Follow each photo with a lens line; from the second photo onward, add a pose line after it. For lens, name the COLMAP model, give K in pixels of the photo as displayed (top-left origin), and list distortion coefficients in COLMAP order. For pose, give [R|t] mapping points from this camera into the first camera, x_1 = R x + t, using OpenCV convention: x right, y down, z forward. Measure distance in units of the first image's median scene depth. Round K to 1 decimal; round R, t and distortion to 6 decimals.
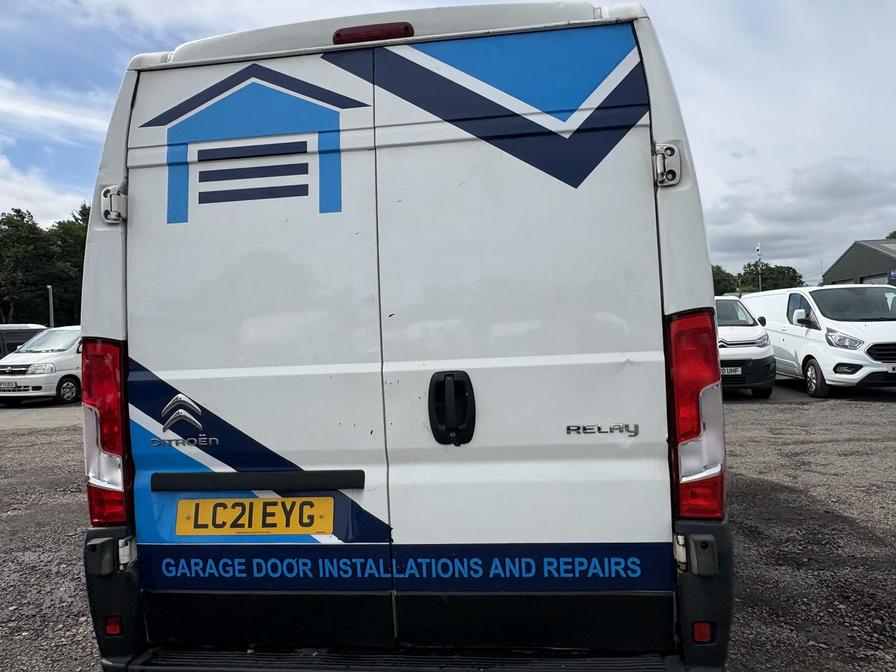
lens RADIAL K [[654.8, 0, 453.6], [0, 654.8, 334.7], [0, 0, 1]] dist [-0.007585, 0.004345]
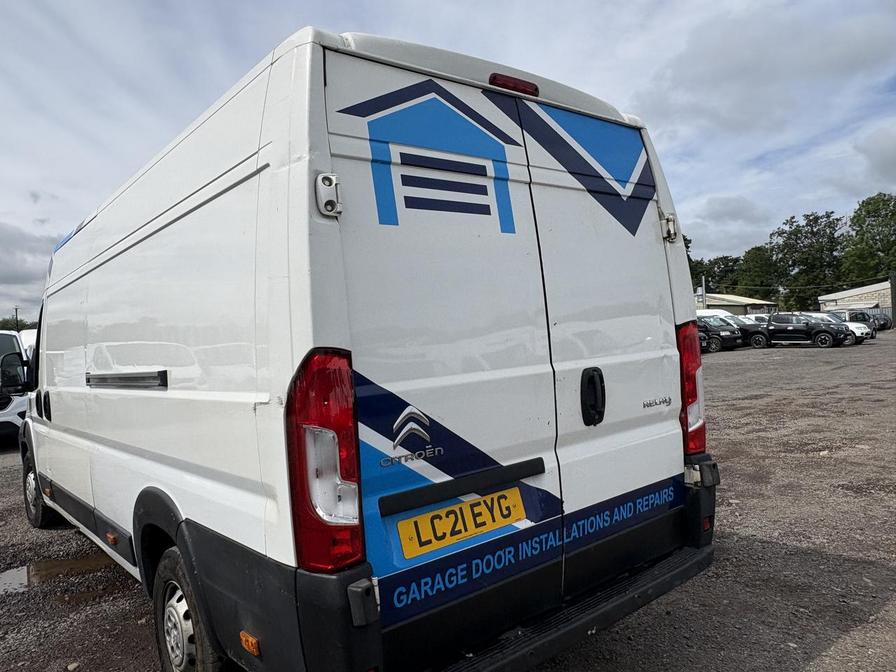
lens RADIAL K [[654.8, 0, 448.5], [0, 654.8, 337.9], [0, 0, 1]] dist [-0.007585, 0.004345]
pose [[0.683088, -0.005657, 0.730314, -1.076973], [0.039919, 0.998764, -0.029602, 0.022920], [-0.729244, 0.049374, 0.682470, 0.311393]]
